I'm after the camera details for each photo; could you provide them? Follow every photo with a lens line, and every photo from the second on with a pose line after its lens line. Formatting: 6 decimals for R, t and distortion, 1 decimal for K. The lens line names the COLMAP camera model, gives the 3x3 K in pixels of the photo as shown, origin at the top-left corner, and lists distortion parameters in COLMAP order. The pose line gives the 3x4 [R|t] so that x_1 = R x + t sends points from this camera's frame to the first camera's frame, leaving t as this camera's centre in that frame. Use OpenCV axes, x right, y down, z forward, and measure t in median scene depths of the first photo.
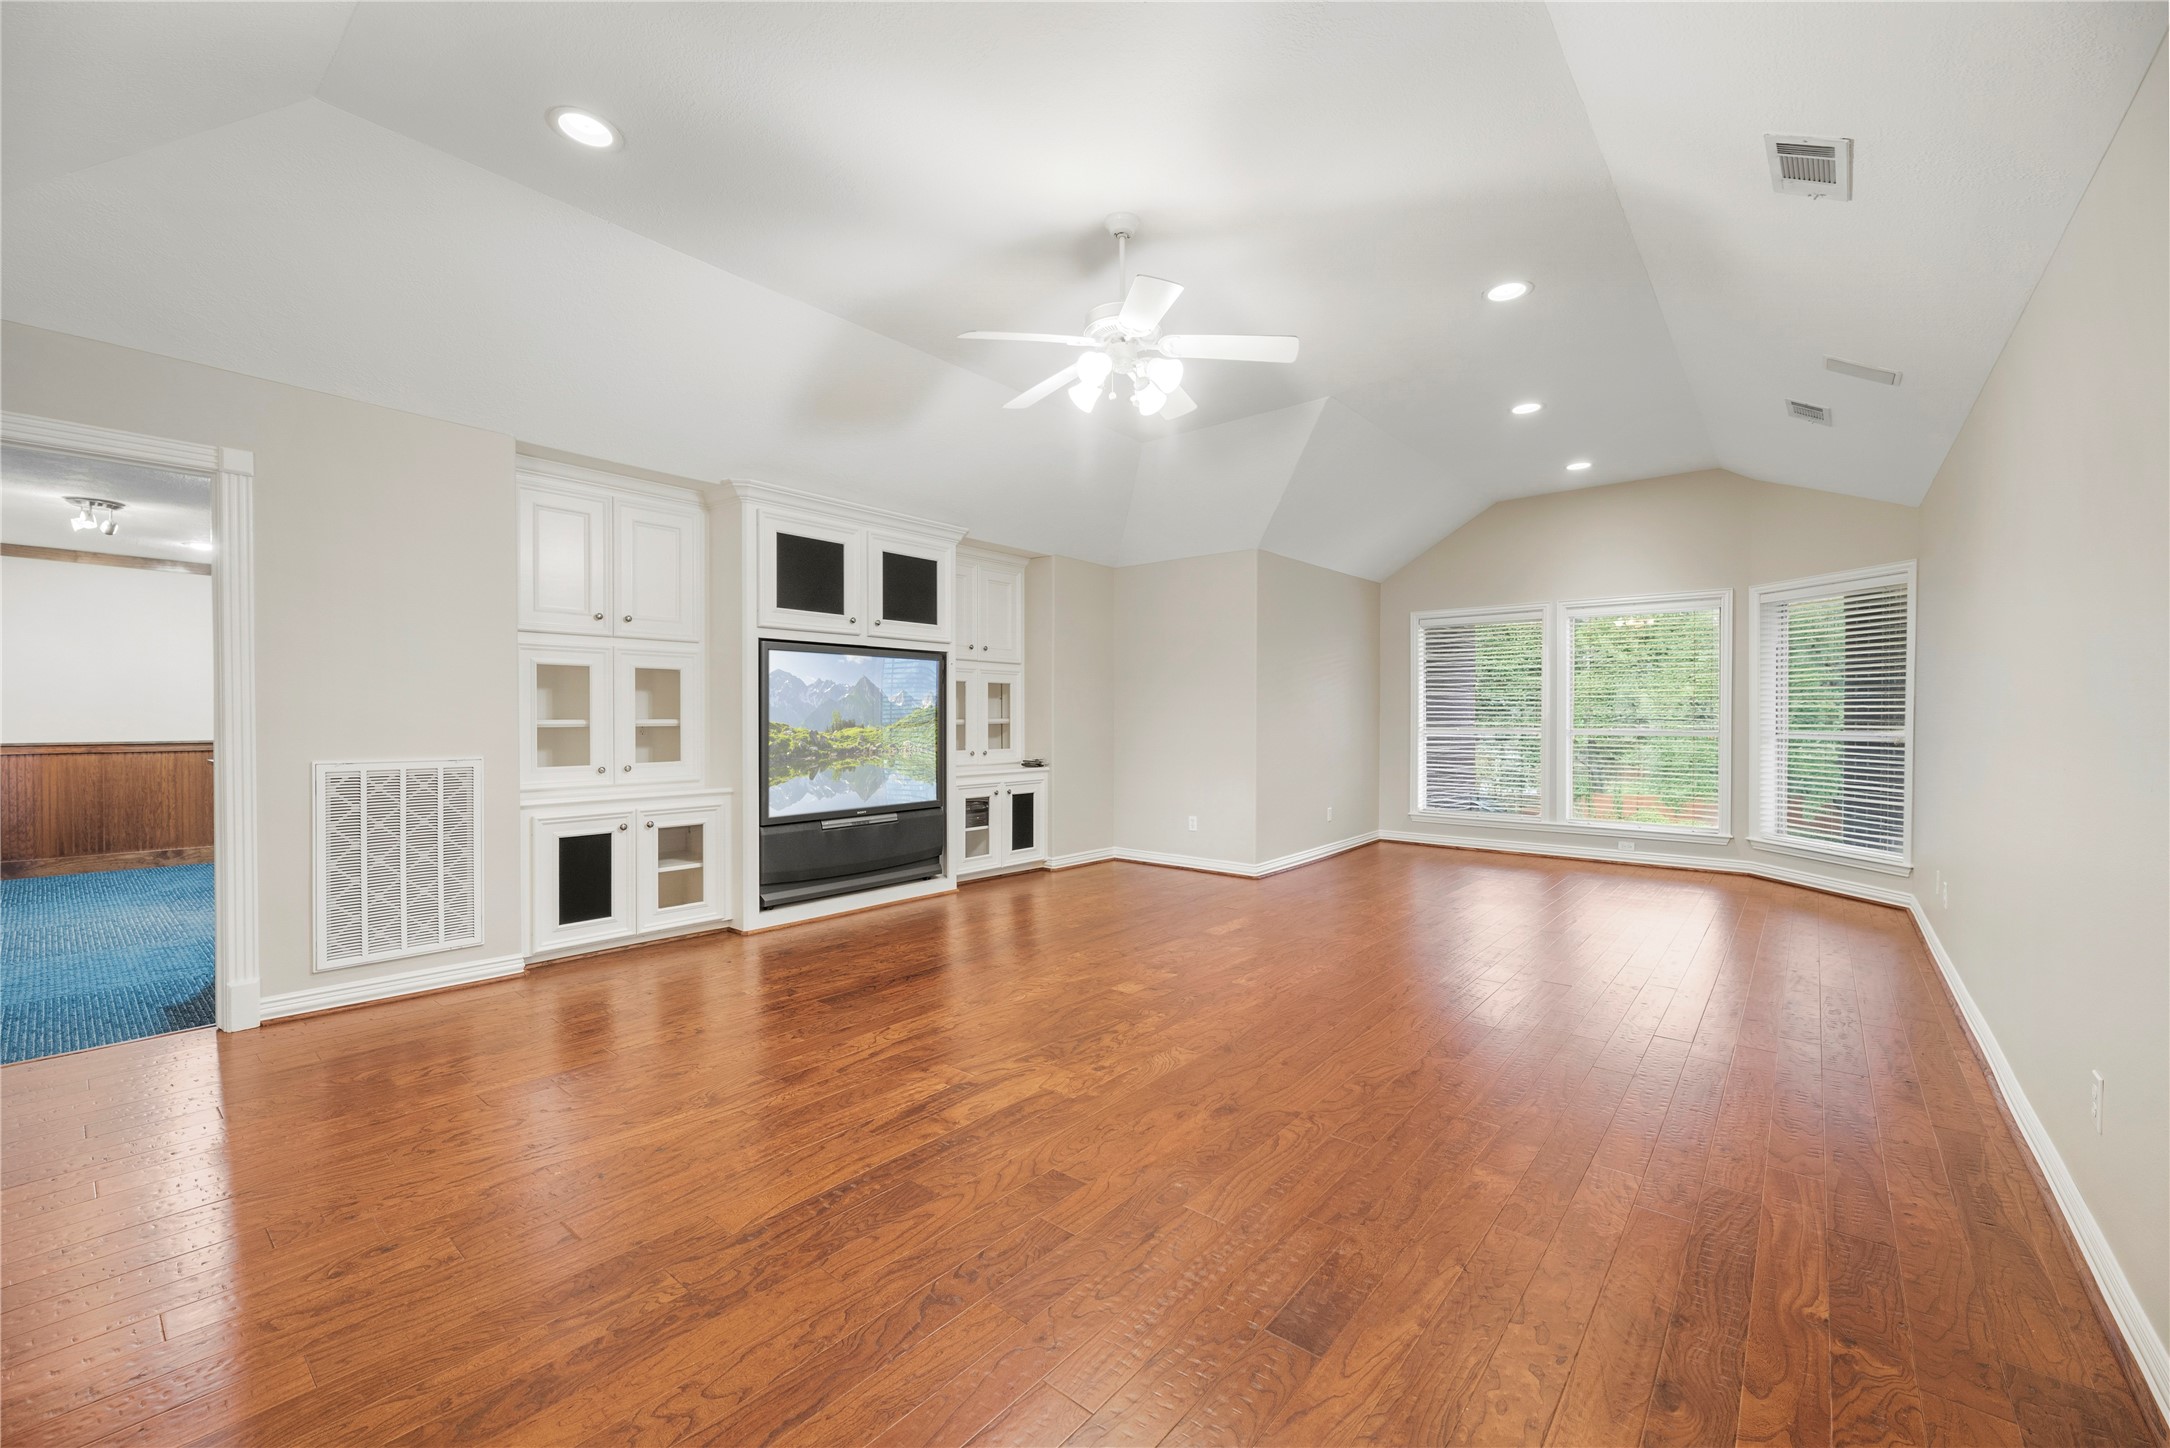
lens RADIAL K [[881.7, 0, 1088.3], [0, 881.7, 736.0], [0, 0, 1]] dist [0.000955, 0.000064]
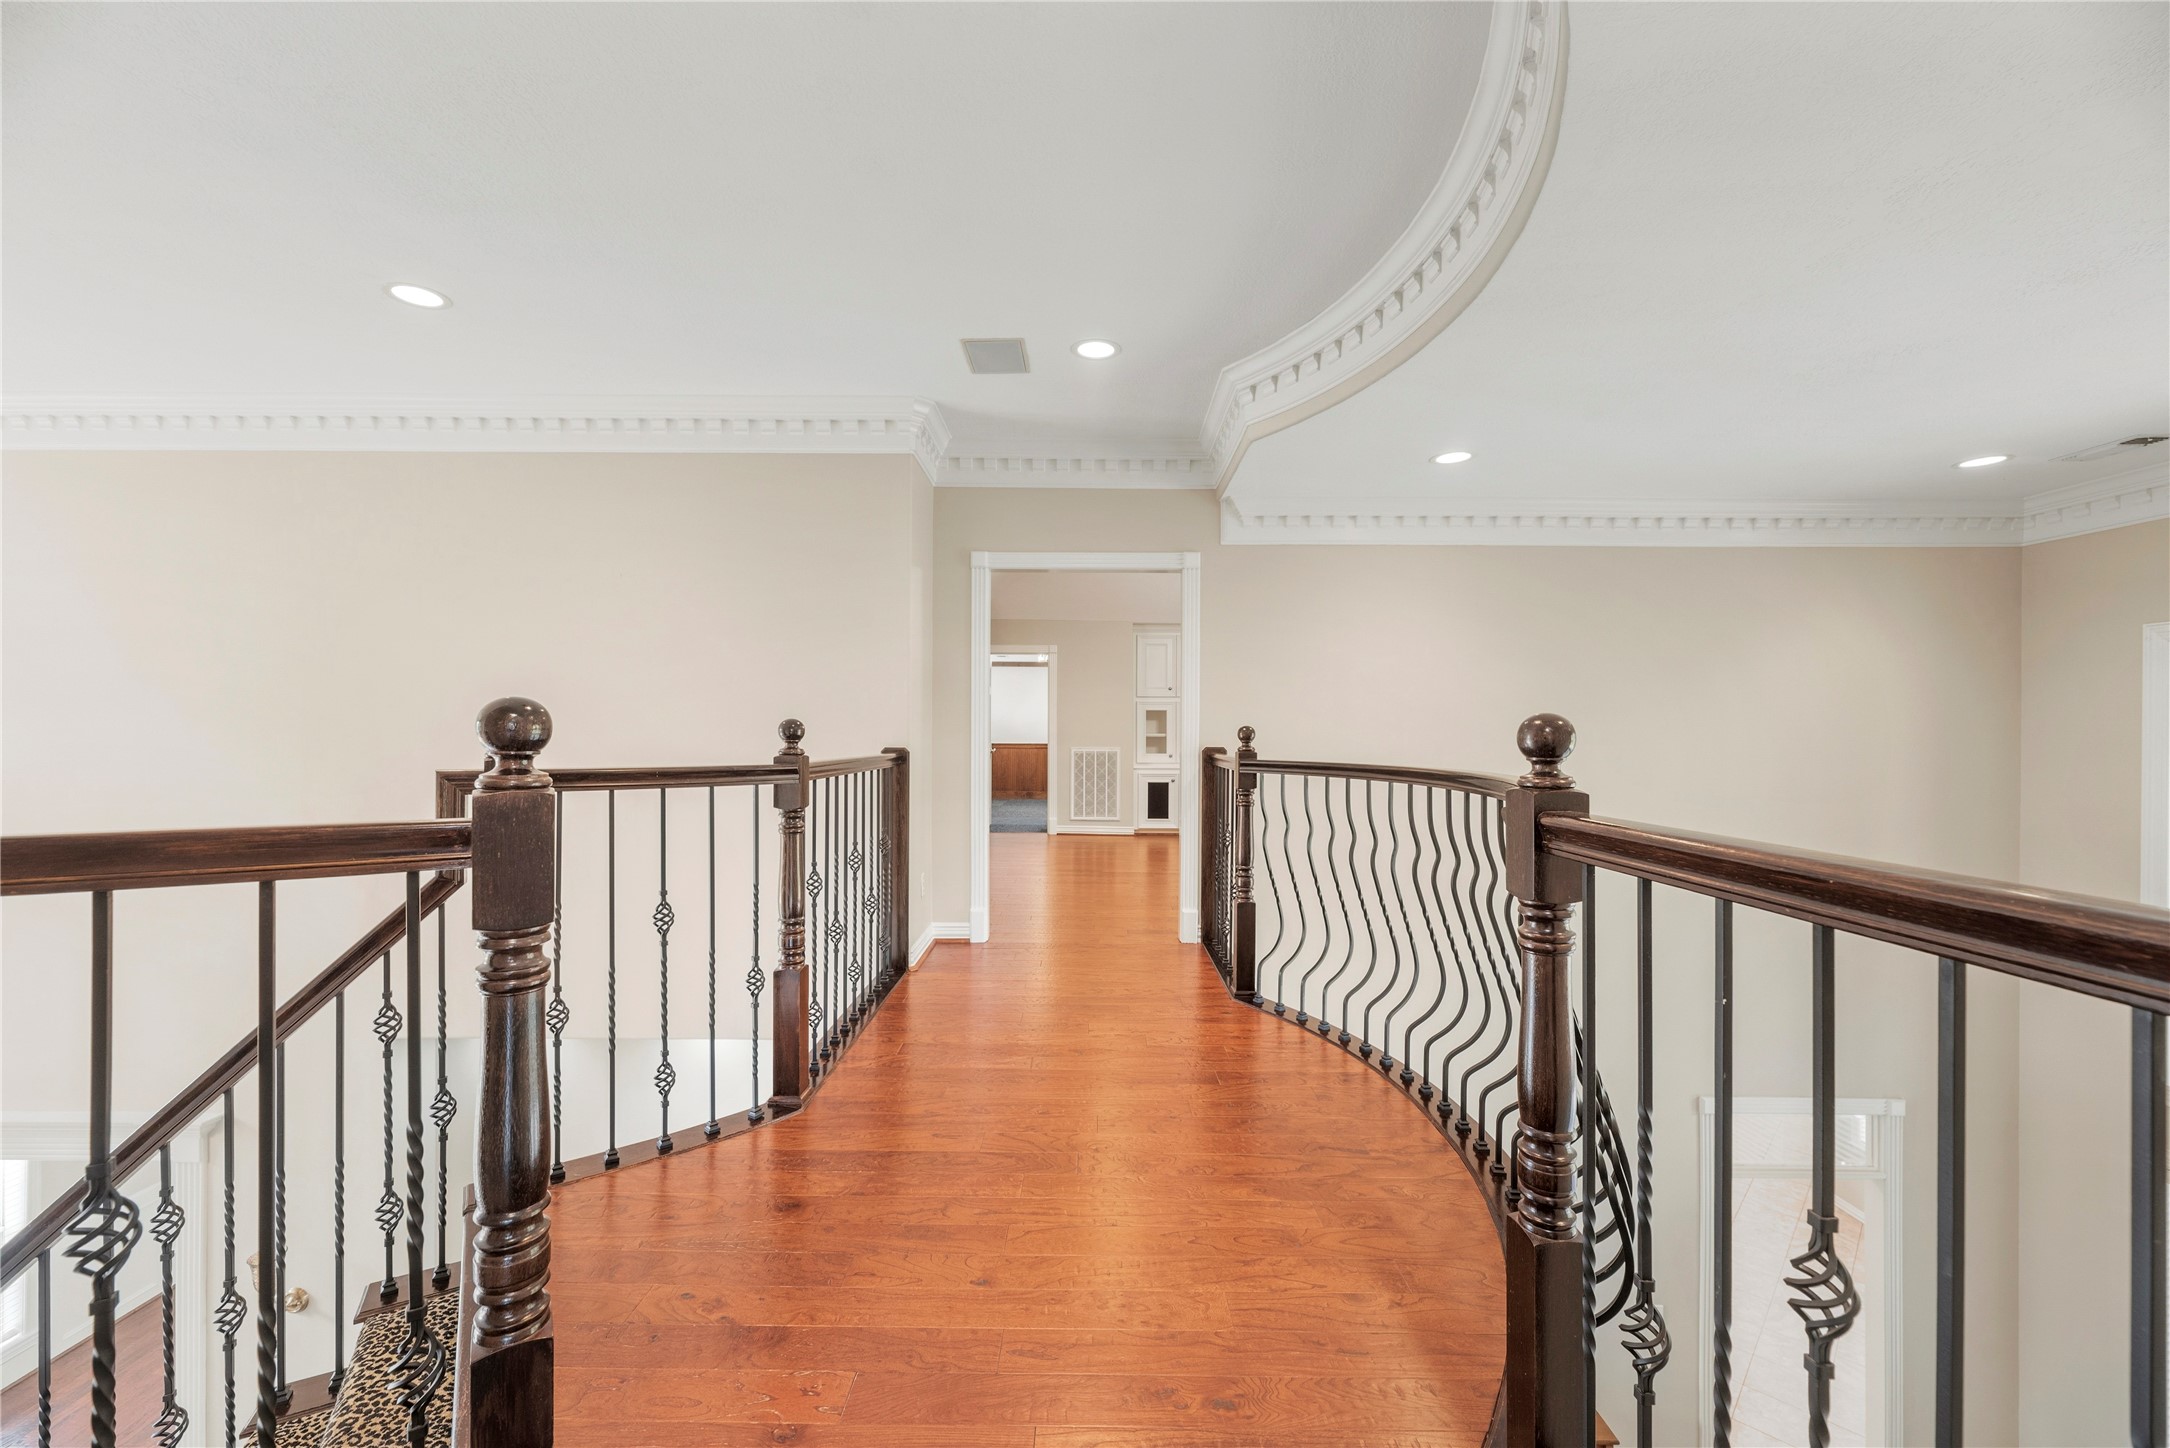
lens RADIAL K [[881.7, 0, 1088.3], [0, 881.7, 736.0], [0, 0, 1]] dist [0.000955, 0.000064]
pose [[0.739366, 0.002899, -0.673297, 1.009378], [-0.011119, 0.999907, -0.007905, 0.010584], [0.673212, 0.013331, 0.739330, -1.000783]]
